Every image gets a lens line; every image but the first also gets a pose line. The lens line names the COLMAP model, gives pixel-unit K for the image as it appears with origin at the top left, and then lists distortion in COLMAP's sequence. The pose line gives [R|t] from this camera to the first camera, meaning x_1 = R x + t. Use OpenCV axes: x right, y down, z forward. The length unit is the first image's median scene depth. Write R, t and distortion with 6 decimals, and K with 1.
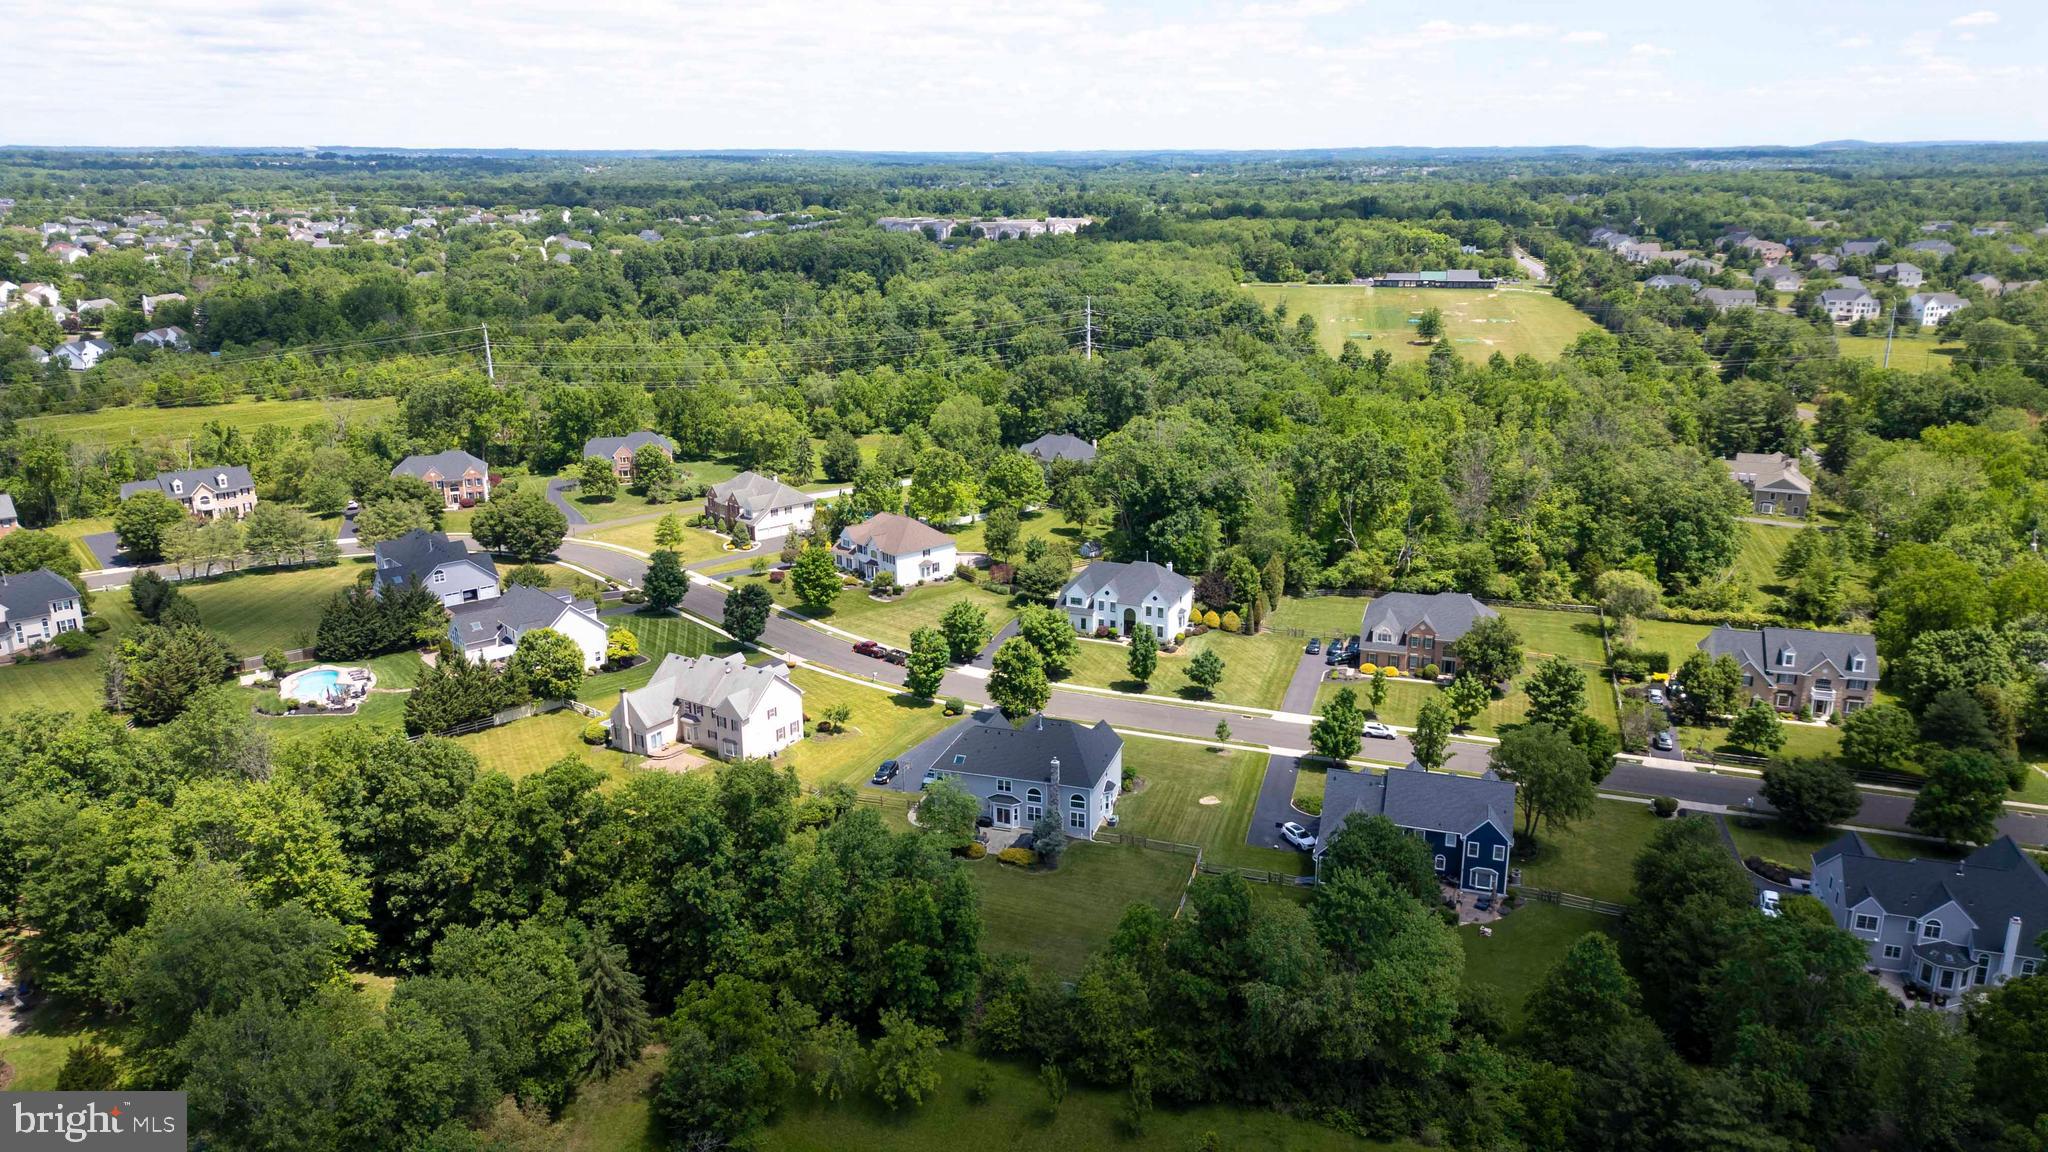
lens RADIAL K [[1433.2, 0, 1023.3], [0, 1433.2, 574.0], [0, 0, 1]] dist [0.066585, -0.070548]
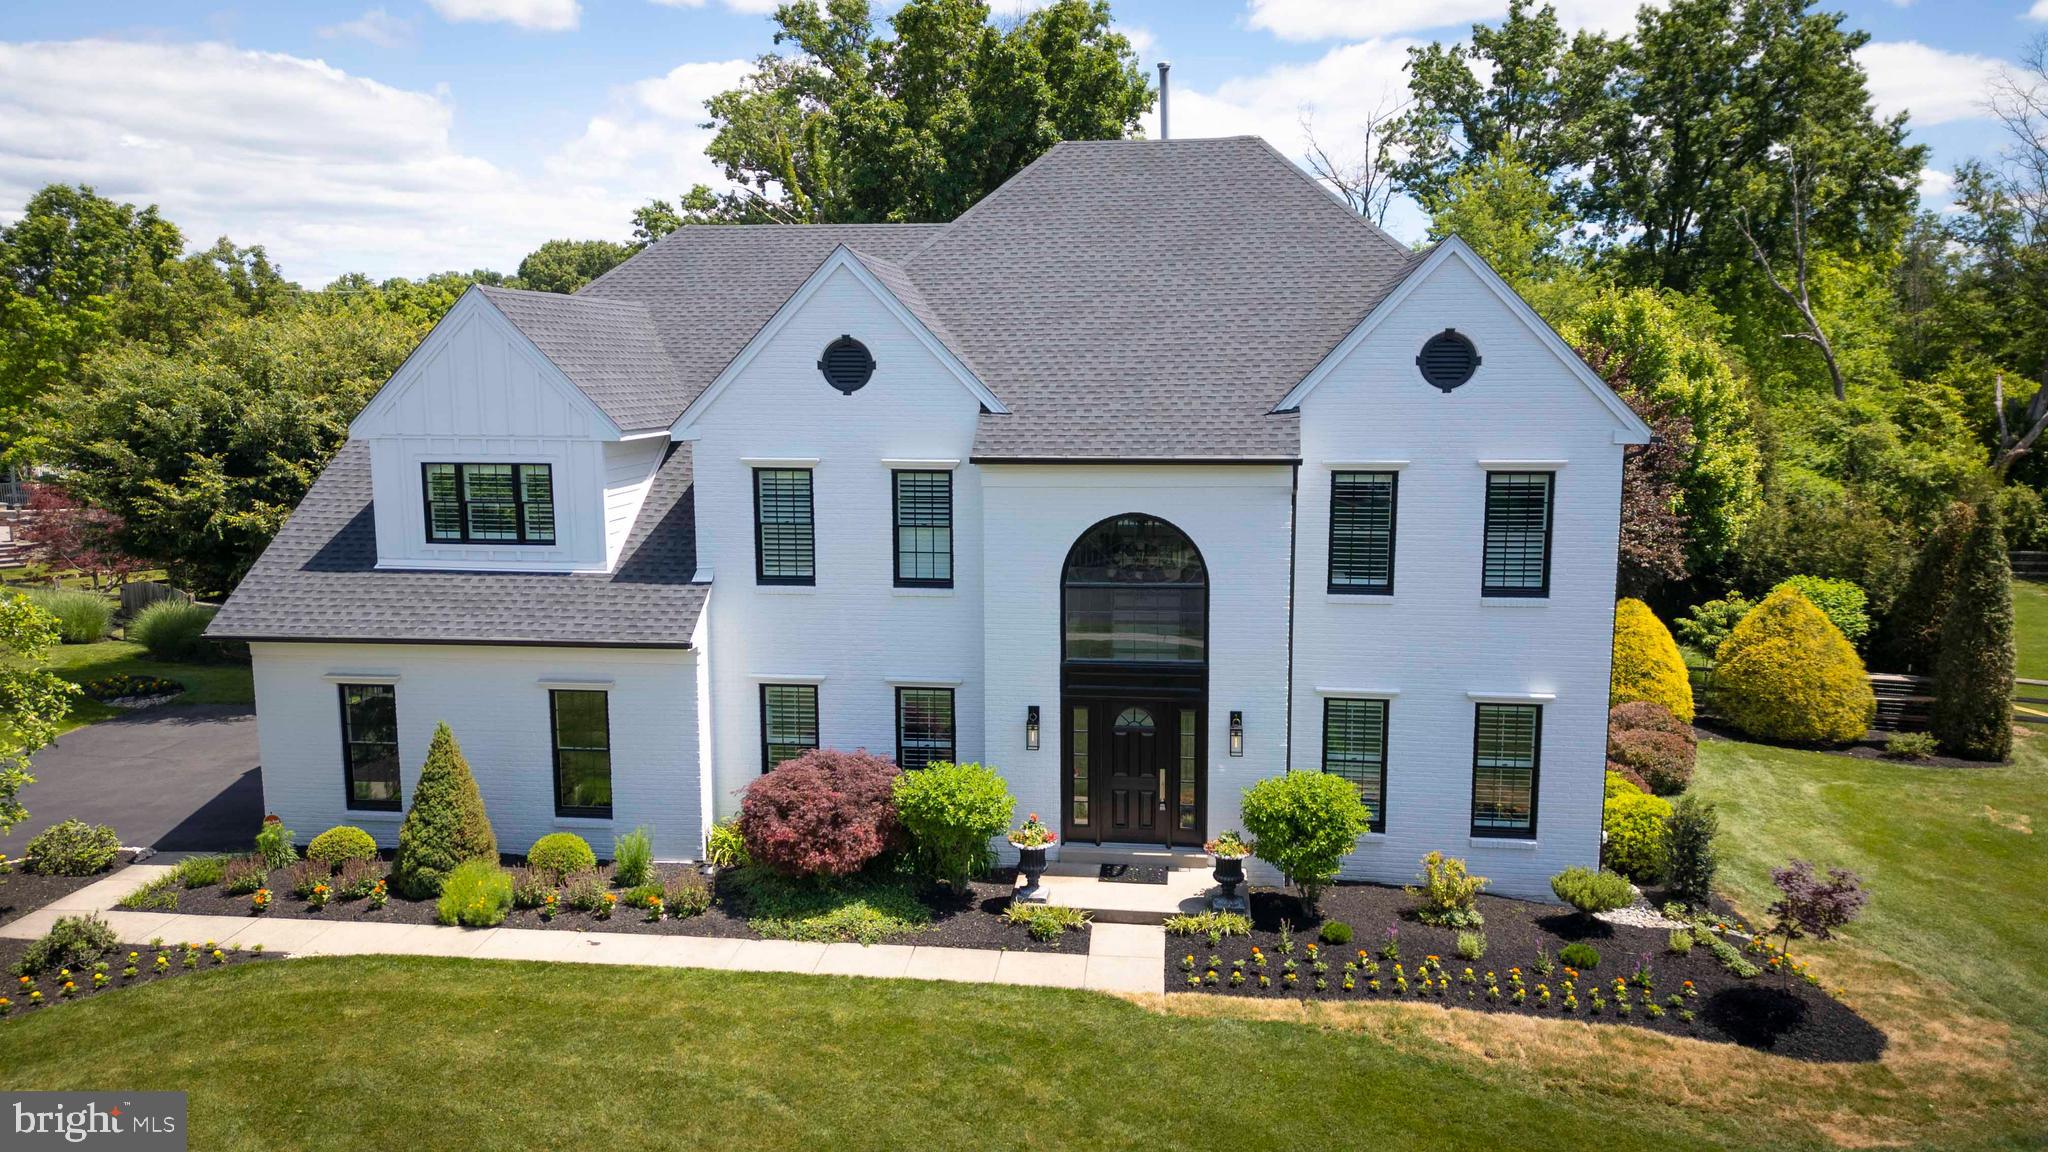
lens RADIAL K [[1436.5, 0, 1024.0], [0, 1436.5, 576.0], [0, 0, 1]] dist [0.067349, -0.070952]
pose [[0.962621, -0.037282, 0.268275, 0.045057], [0.073293, 0.989383, -0.125494, 0.037150], [-0.260748, 0.140466, 0.955133, 0.912689]]
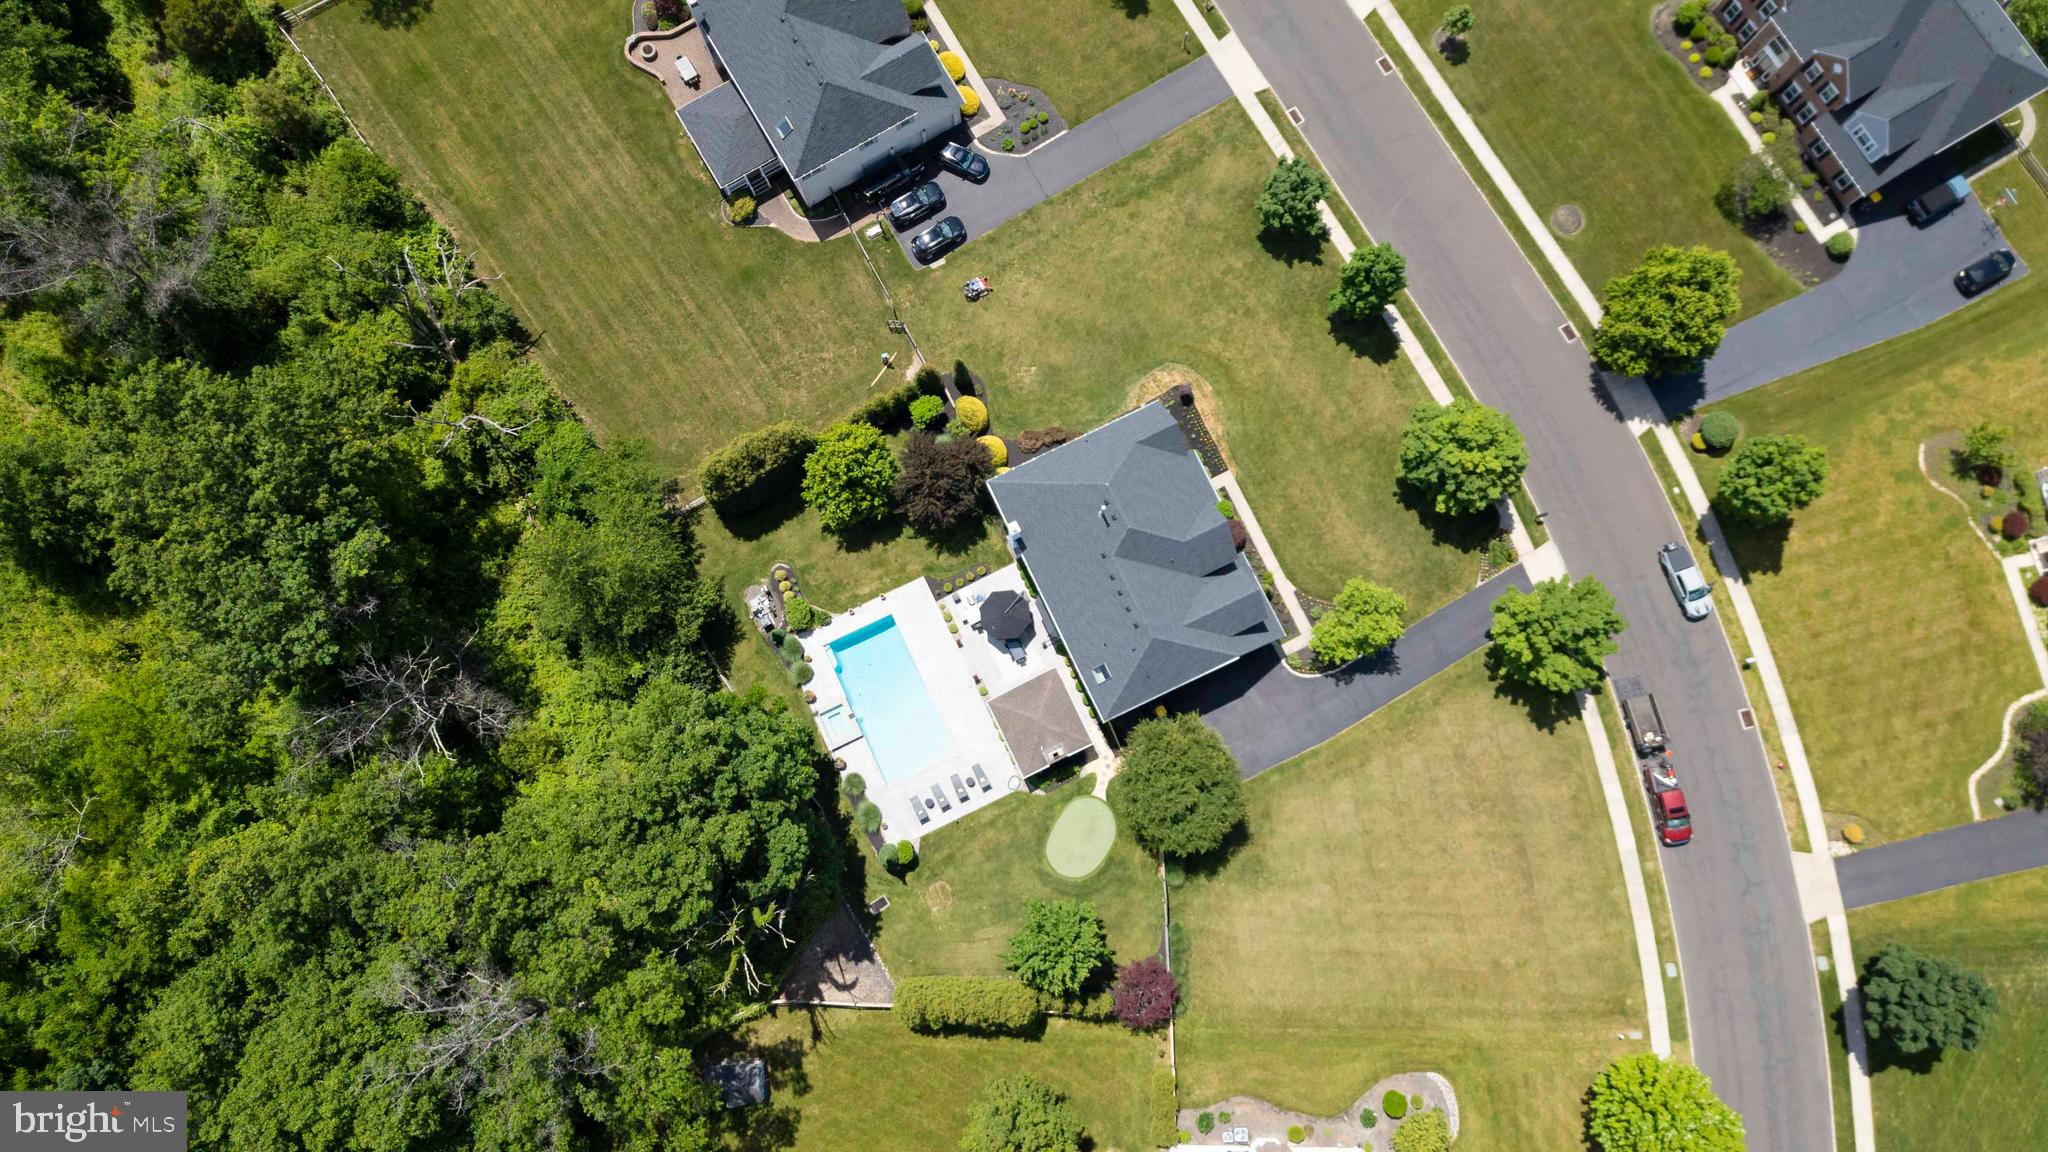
lens RADIAL K [[1425.2, 0, 1018.9], [0, 1425.2, 576.1], [0, 0, 1]] dist [0.085212, -0.123297]
pose [[-0.747380, -0.654126, 0.116371, 0.043957], [0.200316, -0.054850, 0.978195, -0.434359], [-0.633480, 0.754394, 0.172026, 0.971189]]
